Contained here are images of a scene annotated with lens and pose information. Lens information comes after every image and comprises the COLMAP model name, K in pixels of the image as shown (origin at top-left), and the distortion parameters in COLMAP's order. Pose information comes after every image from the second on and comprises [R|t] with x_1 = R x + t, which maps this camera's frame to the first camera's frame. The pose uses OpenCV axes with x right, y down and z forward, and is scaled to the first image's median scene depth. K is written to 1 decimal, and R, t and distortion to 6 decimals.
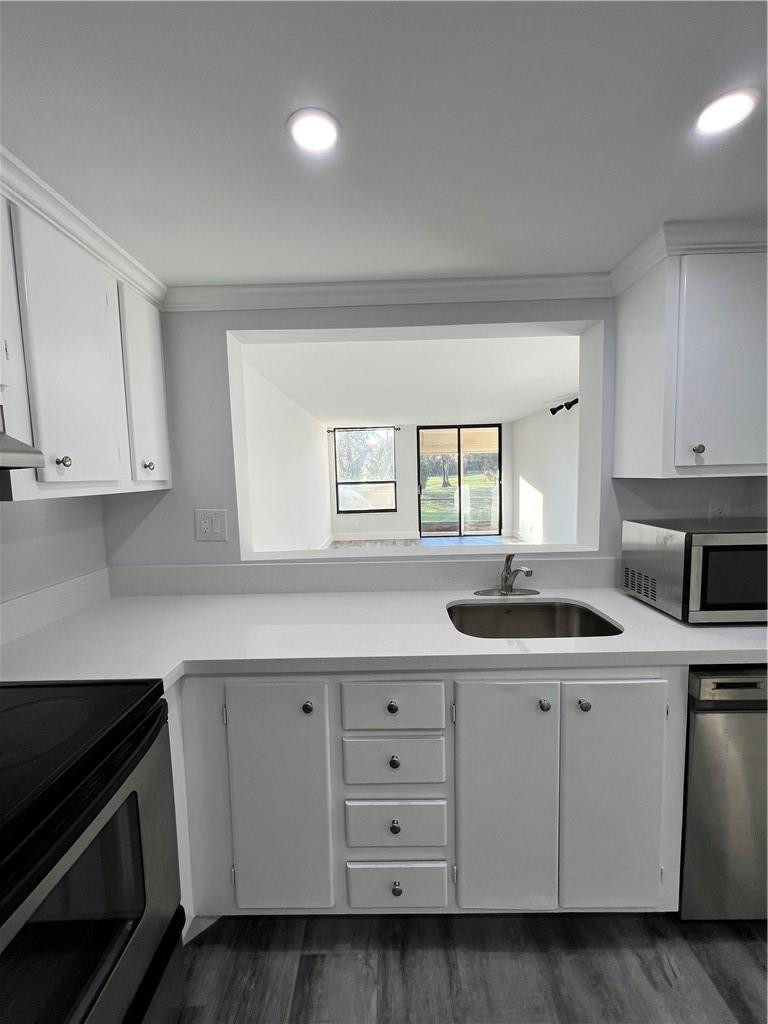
lens RADIAL K [[409.1, 0, 384.9], [0, 409.1, 511.4], [0, 0, 1]] dist [0.000338, 0.000272]
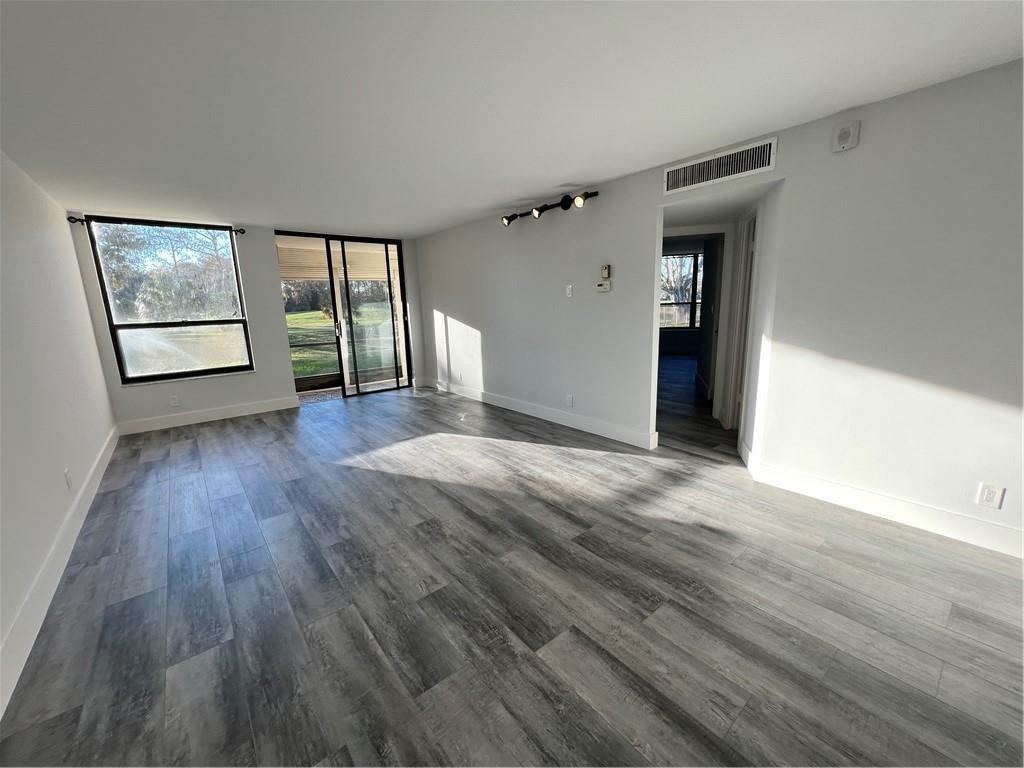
lens RADIAL K [[409.1, 0, 512.9], [0, 409.1, 384.6], [0, 0, 1]] dist [0.000338, 0.000272]
pose [[0.771134, -0.119869, 0.625287, -0.304969], [0.065283, 0.991827, 0.109626, -0.098189], [-0.633317, -0.043716, 0.772657, 1.398128]]
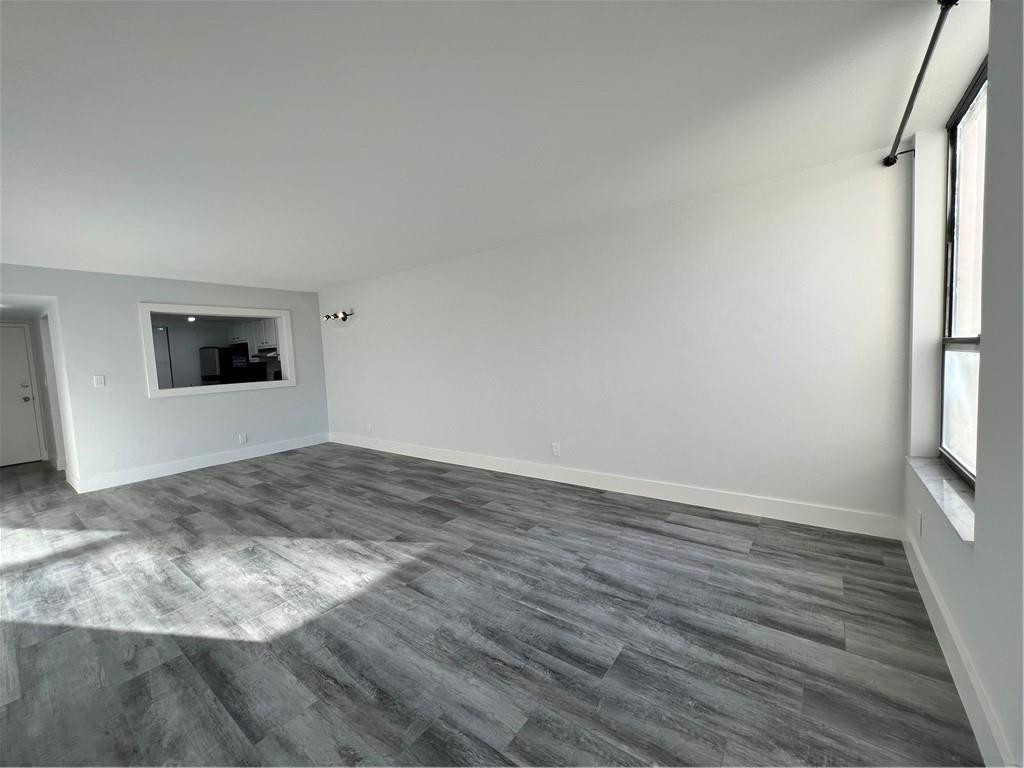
lens RADIAL K [[409.1, 0, 512.9], [0, 409.1, 384.6], [0, 0, 1]] dist [0.000338, 0.000272]
pose [[-0.597190, 0.113548, -0.794022, 1.327374], [-0.009840, 0.988818, 0.148805, -0.406702], [0.802039, 0.096678, -0.589395, 4.875911]]
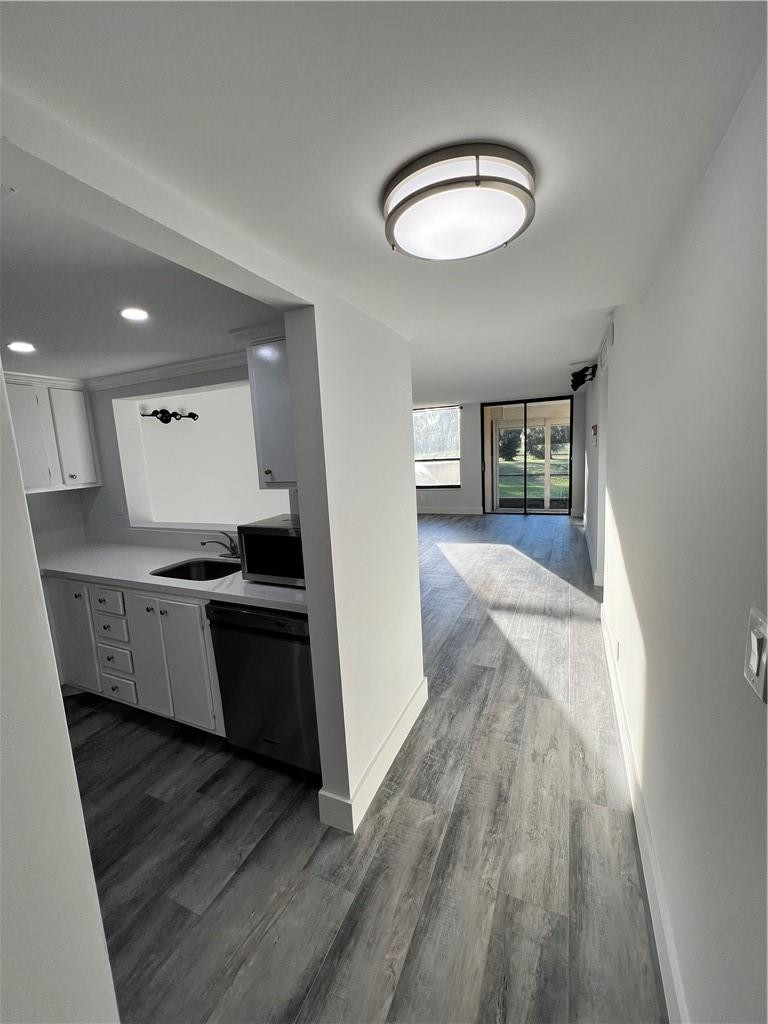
lens RADIAL K [[409.1, 0, 384.9], [0, 409.1, 511.4], [0, 0, 1]] dist [0.000338, 0.000272]
pose [[0.915334, 0.041709, -0.400531, 1.413750], [-0.010953, 0.996832, 0.078774, -0.100779], [0.402548, -0.067717, 0.912891, -0.190834]]
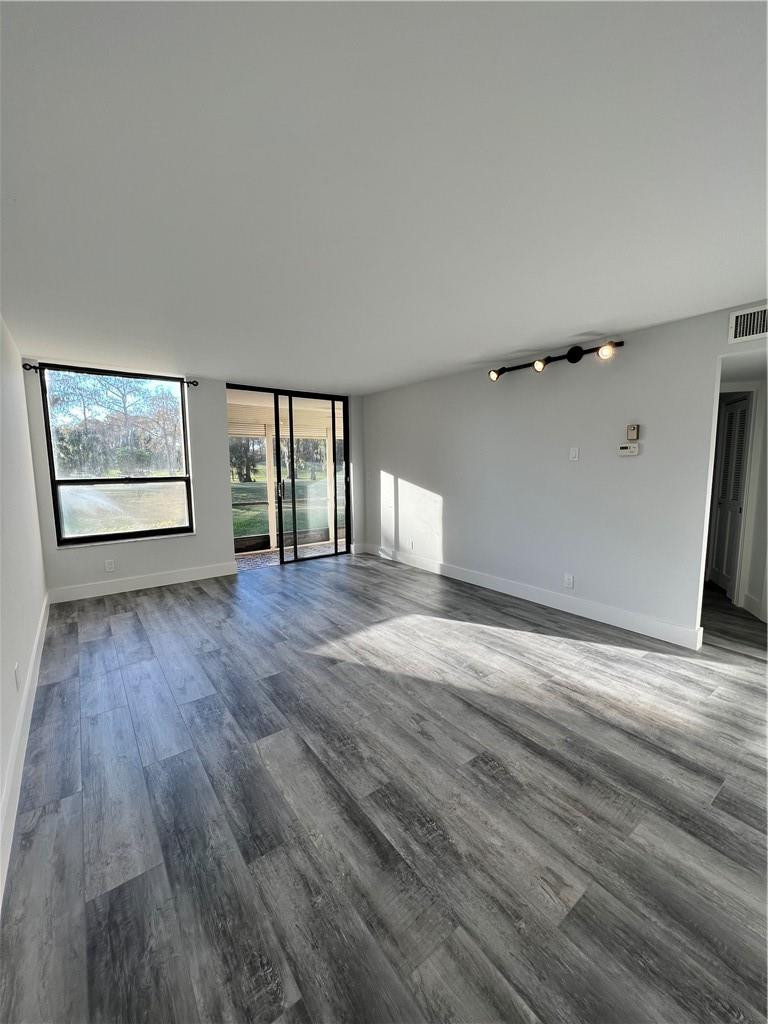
lens RADIAL K [[409.1, 0, 384.9], [0, 409.1, 511.4], [0, 0, 1]] dist [0.000338, 0.000272]
pose [[0.795038, -0.048908, 0.604584, -0.524364], [0.040696, 0.998799, 0.027282, -0.166447], [-0.605193, 0.002914, 0.796074, 2.024366]]
